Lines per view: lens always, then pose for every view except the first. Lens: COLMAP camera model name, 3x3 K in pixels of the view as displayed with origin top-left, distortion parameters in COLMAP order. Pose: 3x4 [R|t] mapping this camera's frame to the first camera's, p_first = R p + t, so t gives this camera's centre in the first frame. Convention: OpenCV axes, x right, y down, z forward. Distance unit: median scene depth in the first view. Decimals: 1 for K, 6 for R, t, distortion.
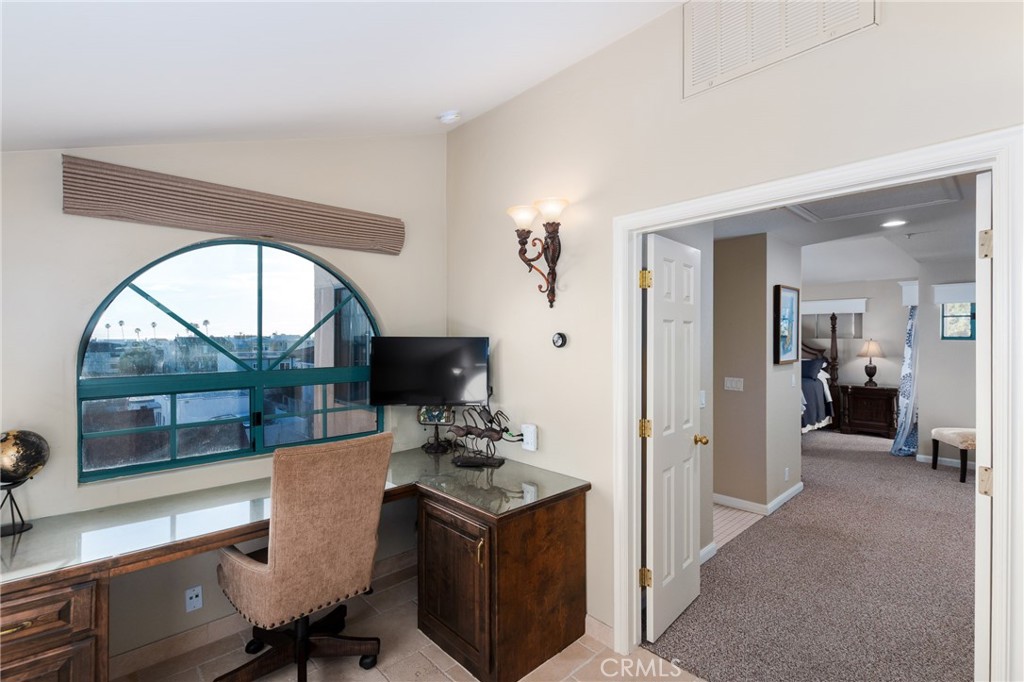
lens RADIAL K [[468.6, 0, 512.1], [0, 468.6, 338.0], [0, 0, 1]] dist [0.004651, -0.001718]
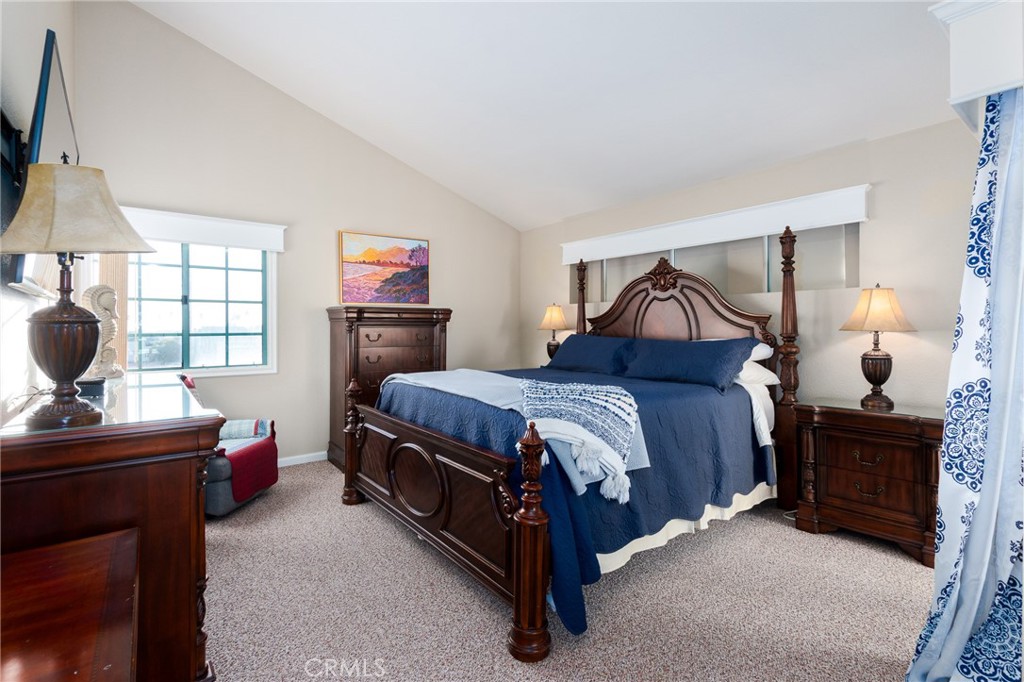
lens RADIAL K [[468.6, 0, 506.9], [0, 468.6, 326.7], [0, 0, 1]] dist [0.004651, -0.001718]
pose [[0.994434, 0.000688, -0.105360, 0.516167], [-0.001261, 0.999985, -0.005369, 0.039547], [0.105355, 0.005472, 0.994420, 0.602259]]
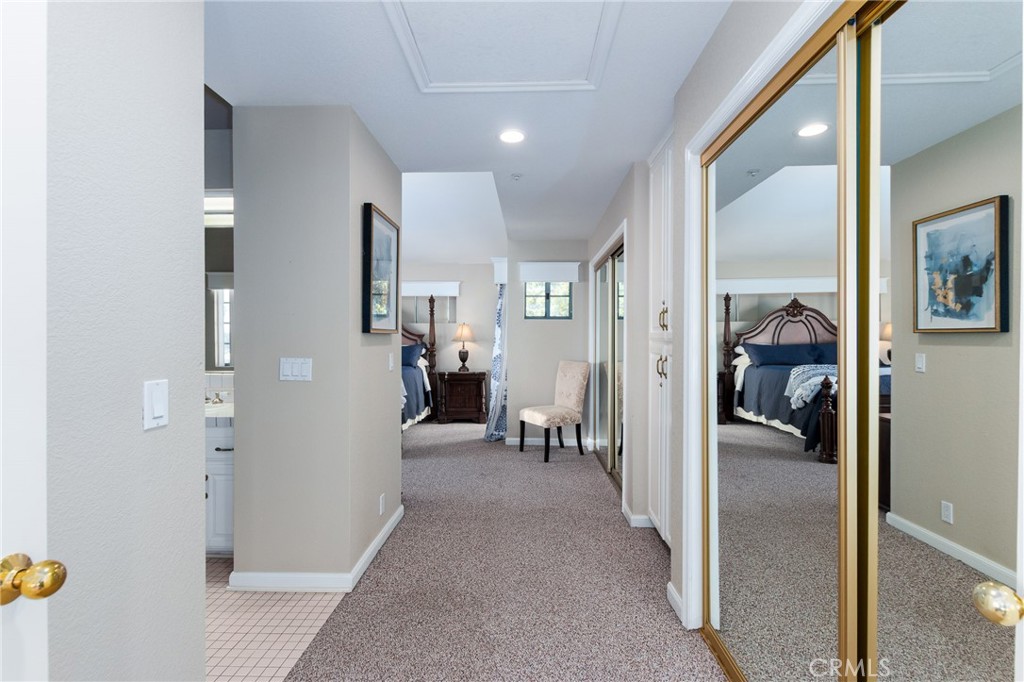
lens RADIAL K [[468.6, 0, 510.3], [0, 468.6, 340.9], [0, 0, 1]] dist [0.004651, -0.001718]
pose [[0.710603, -0.002109, 0.703590, 0.152647], [-0.000145, 0.999995, 0.003144, 0.036711], [-0.703593, -0.002336, 0.710599, 0.247801]]
